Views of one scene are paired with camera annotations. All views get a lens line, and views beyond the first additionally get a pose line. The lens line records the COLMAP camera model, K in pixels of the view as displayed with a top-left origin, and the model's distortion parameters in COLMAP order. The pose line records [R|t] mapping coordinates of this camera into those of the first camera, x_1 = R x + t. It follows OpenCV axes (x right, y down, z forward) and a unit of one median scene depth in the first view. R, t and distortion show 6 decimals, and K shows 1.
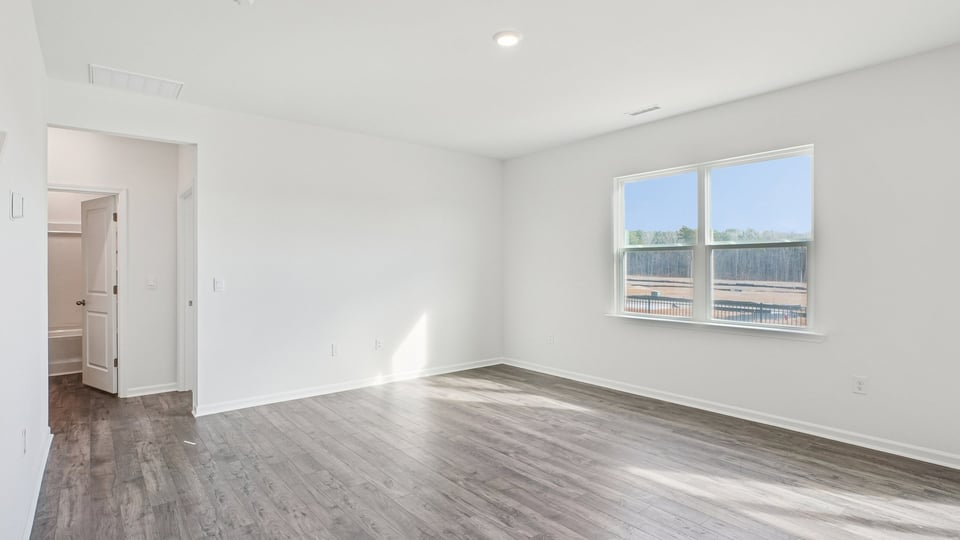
lens RADIAL K [[475.2, 0, 468.1], [0, 475.2, 269.5], [0, 0, 1]] dist [-0.006271, 0.002606]
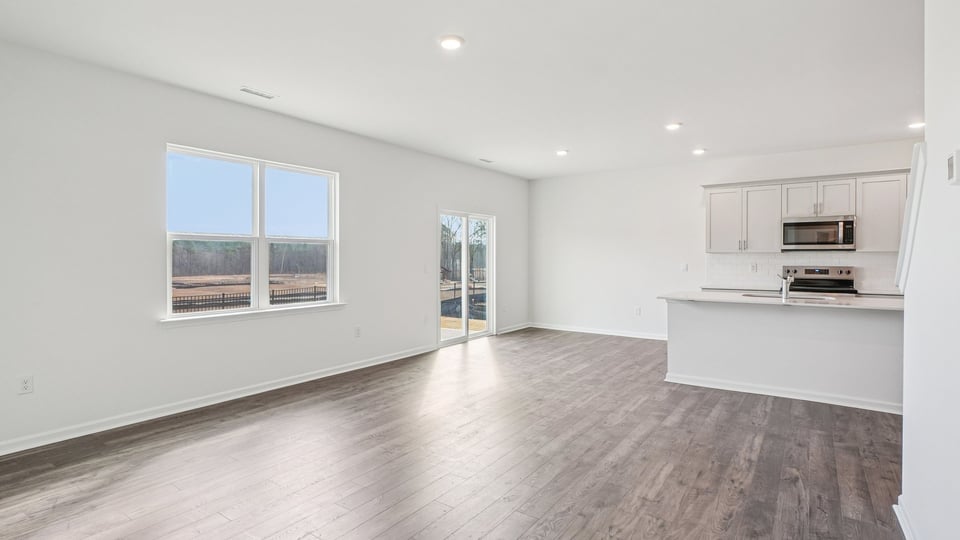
lens RADIAL K [[474.7, 0, 459.3], [0, 474.7, 258.8], [0, 0, 1]] dist [-0.003732, 0.002178]
pose [[-0.249555, 0.001725, 0.968359, -0.805236], [0.006388, 0.999980, -0.000135, 0.000589], [-0.968339, 0.006153, -0.249561, 1.051049]]
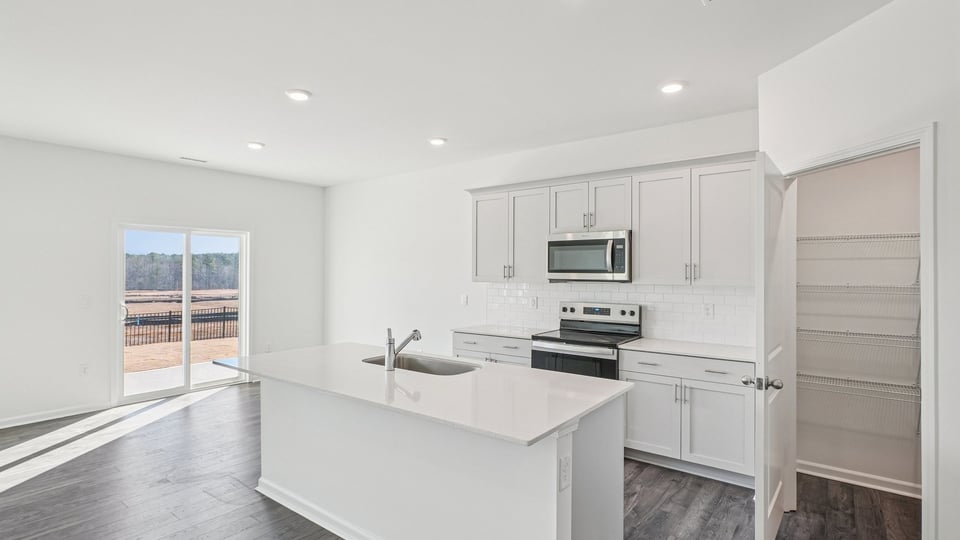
lens RADIAL K [[475.2, 0, 455.3], [0, 475.2, 270.9], [0, 0, 1]] dist [-0.006271, 0.002606]
pose [[-0.213089, 0.005980, 0.977015, -0.554544], [0.003728, 0.999979, -0.005307, -0.042119], [-0.977026, 0.002511, -0.213107, -0.054729]]
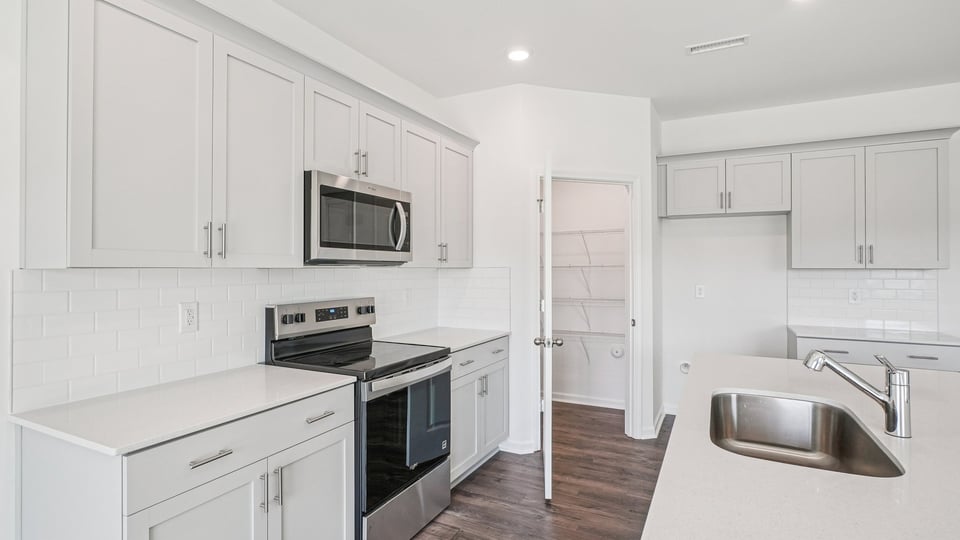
lens RADIAL K [[475.2, 0, 457.0], [0, 475.2, 263.1], [0, 0, 1]] dist [-0.006271, 0.002606]
pose [[-0.923887, -0.002721, -0.382655, 0.670170], [-0.002090, 0.999996, -0.002065, -0.021208], [0.382659, -0.001108, -0.923889, 0.088080]]
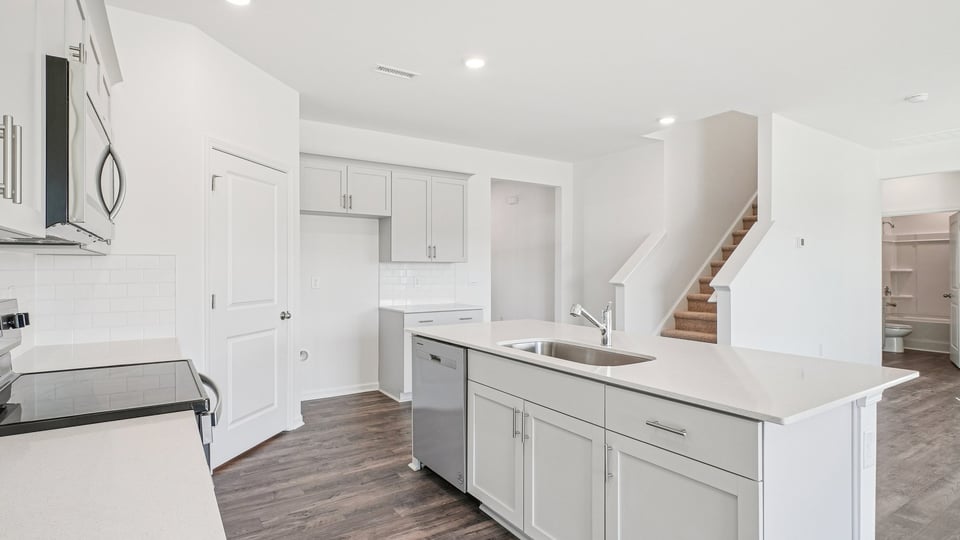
lens RADIAL K [[475.5, 0, 460.0], [0, 475.5, 270.3], [0, 0, 1]] dist [-0.013905, 0.003664]
pose [[-0.124358, 0.004987, -0.992225, 0.897417], [-0.005096, 0.999971, 0.005665, 0.003049], [0.992224, 0.005761, -0.124329, -0.235771]]
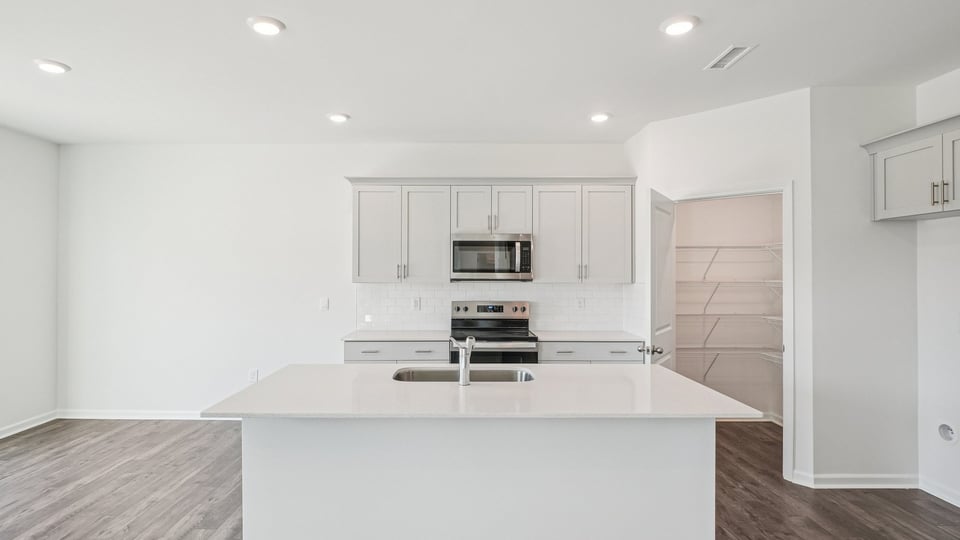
lens RADIAL K [[496.4, 0, 466.0], [0, 496.4, 271.1], [0, 0, 1]] dist [-0.001025, -0.000003]
pose [[-0.778282, 0.002515, 0.627910, -0.231357], [0.004295, 0.999990, 0.001318, -0.048200], [-0.627901, 0.003723, -0.778285, 0.421038]]
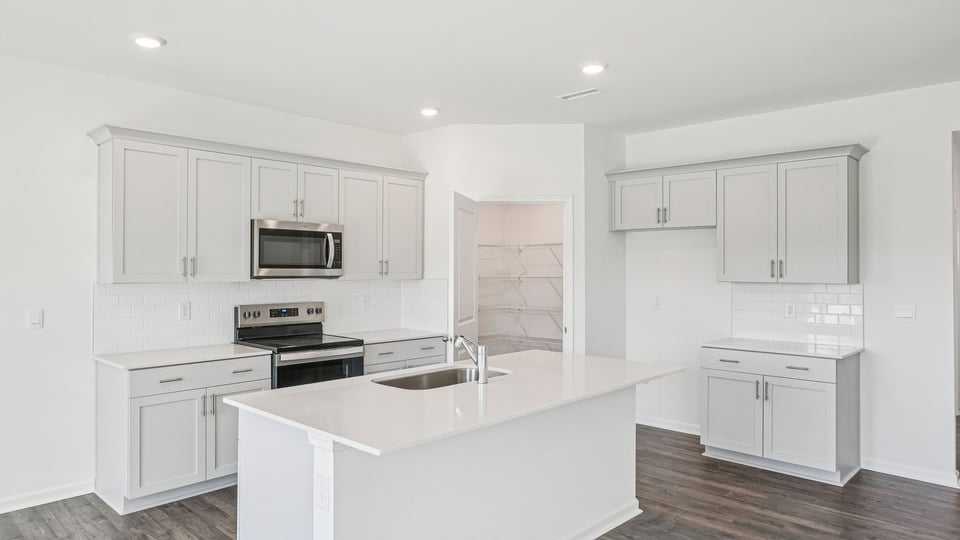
lens RADIAL K [[597.1, 0, 442.5], [0, 597.1, 263.7], [0, 0, 1]] dist [-0.009283, -0.004880]
pose [[-0.995116, -0.001485, -0.098700, 0.345350], [-0.001510, 0.999999, 0.000186, -0.053357], [0.098700, 0.000335, -0.995117, 0.693113]]
